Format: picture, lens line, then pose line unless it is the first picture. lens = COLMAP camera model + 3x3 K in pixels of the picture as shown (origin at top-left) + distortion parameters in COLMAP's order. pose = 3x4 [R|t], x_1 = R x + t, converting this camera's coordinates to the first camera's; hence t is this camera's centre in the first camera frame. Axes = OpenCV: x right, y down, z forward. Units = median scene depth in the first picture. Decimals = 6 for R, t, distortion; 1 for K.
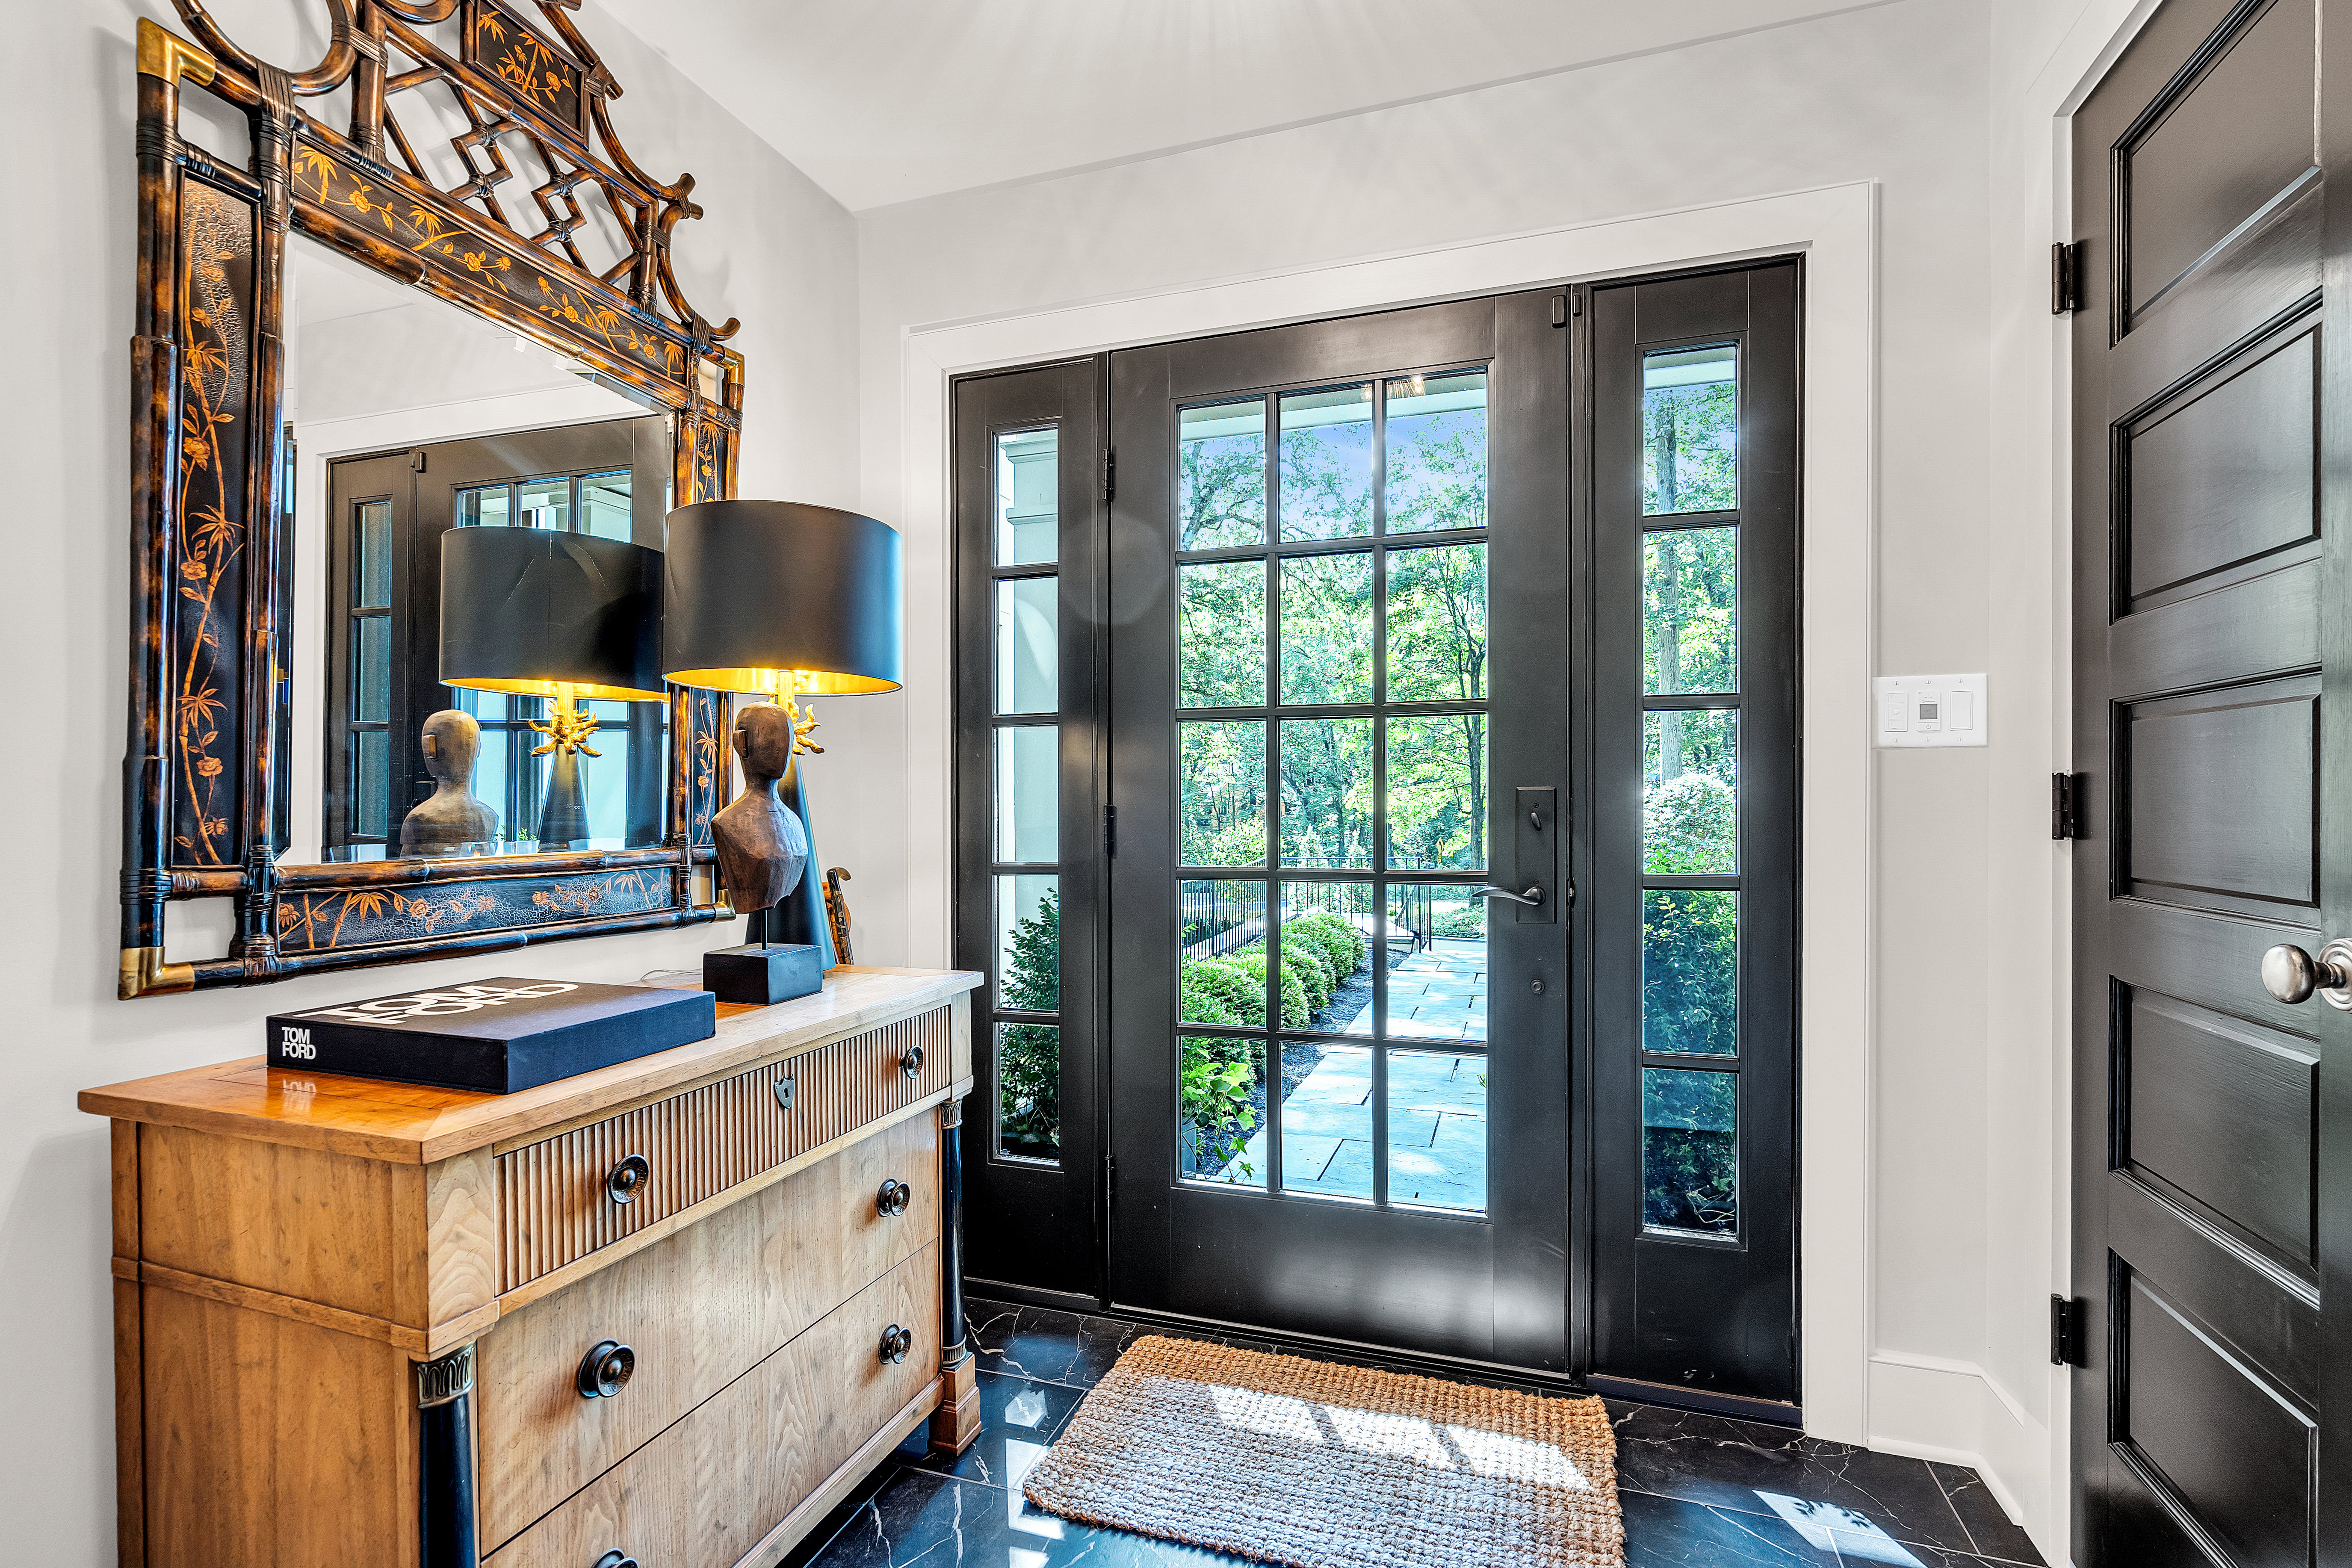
lens RADIAL K [[1069.9, 0, 1176.0], [0, 1069.9, 784.0], [0, 0, 1]] dist [0.000526, -0.000118]
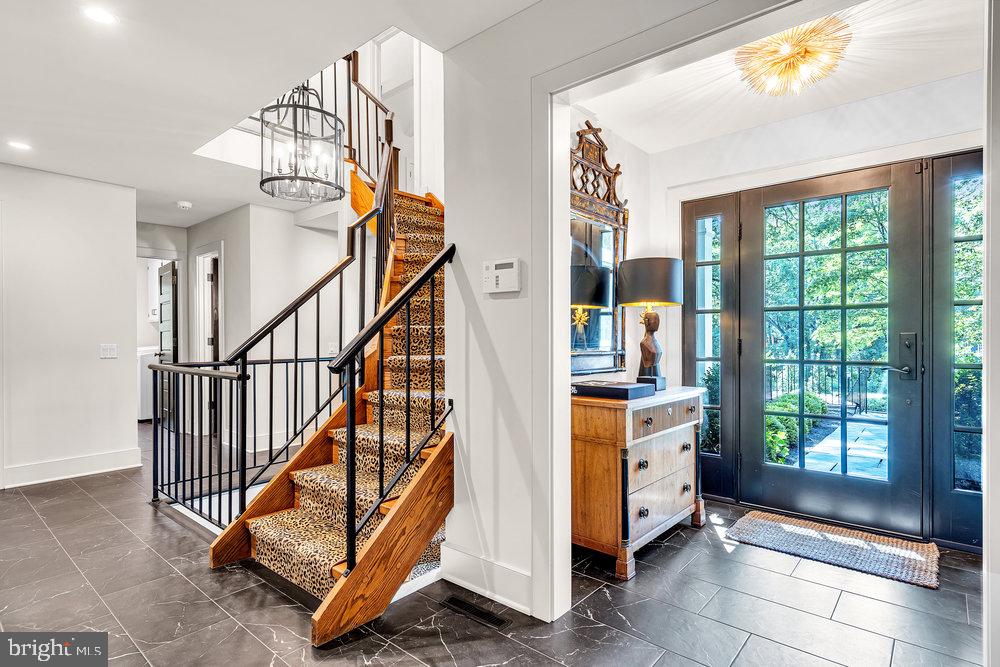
lens RADIAL K [[511.2, 0, 500.0], [0, 511.2, 333.5], [0, 0, 1]] dist [0.000410, 0.001177]
pose [[0.925325, -0.001587, -0.379171, -0.166278], [0.005221, 0.999950, 0.008554, -0.013814], [0.379139, -0.009894, 0.925287, -0.722634]]
